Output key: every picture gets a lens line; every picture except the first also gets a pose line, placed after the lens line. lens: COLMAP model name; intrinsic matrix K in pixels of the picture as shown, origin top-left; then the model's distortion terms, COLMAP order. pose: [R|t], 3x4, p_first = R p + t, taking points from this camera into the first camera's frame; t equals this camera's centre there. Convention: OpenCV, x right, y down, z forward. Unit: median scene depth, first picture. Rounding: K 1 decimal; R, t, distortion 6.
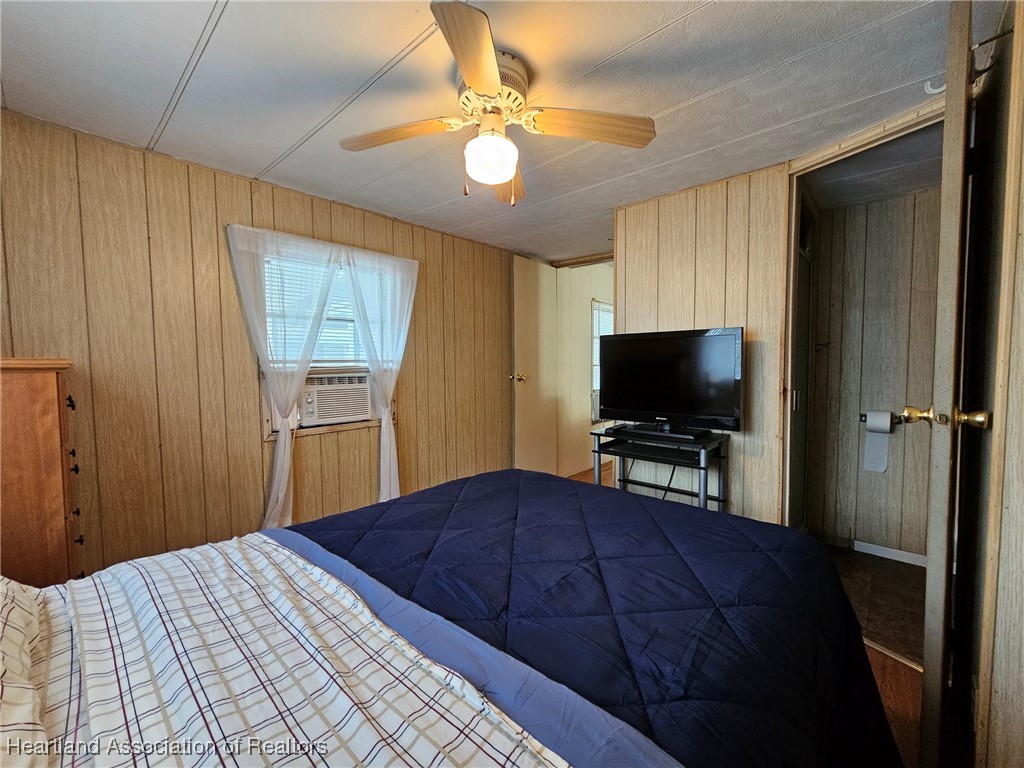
lens RADIAL K [[421.3, 0, 512.8], [0, 421.3, 382.6], [0, 0, 1]] dist [0.000554, 0.000133]
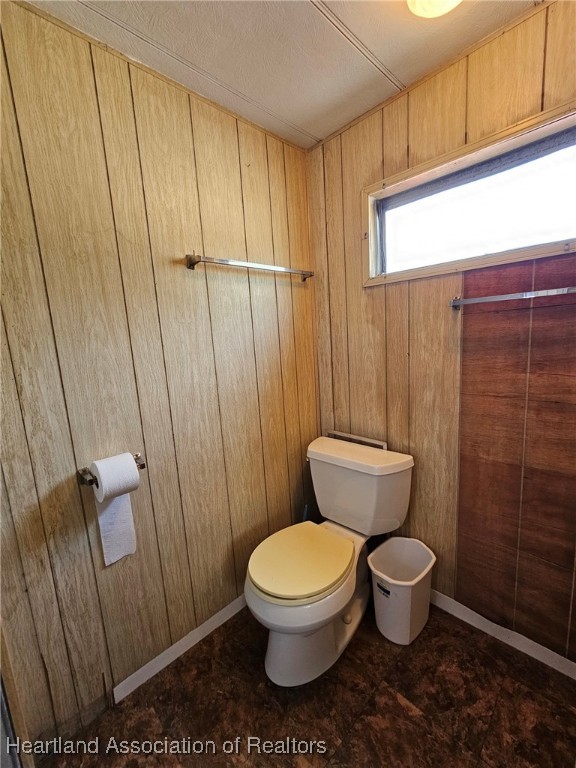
lens RADIAL K [[316.0, 0, 288.3], [0, 316.0, 384.7], [0, 0, 1]] dist [0.000554, 0.000133]
pose [[0.054374, -0.141151, 0.988494, 0.488200], [0.112395, 0.984532, 0.134403, -0.051753], [-0.992175, 0.103794, 0.069398, 0.730374]]
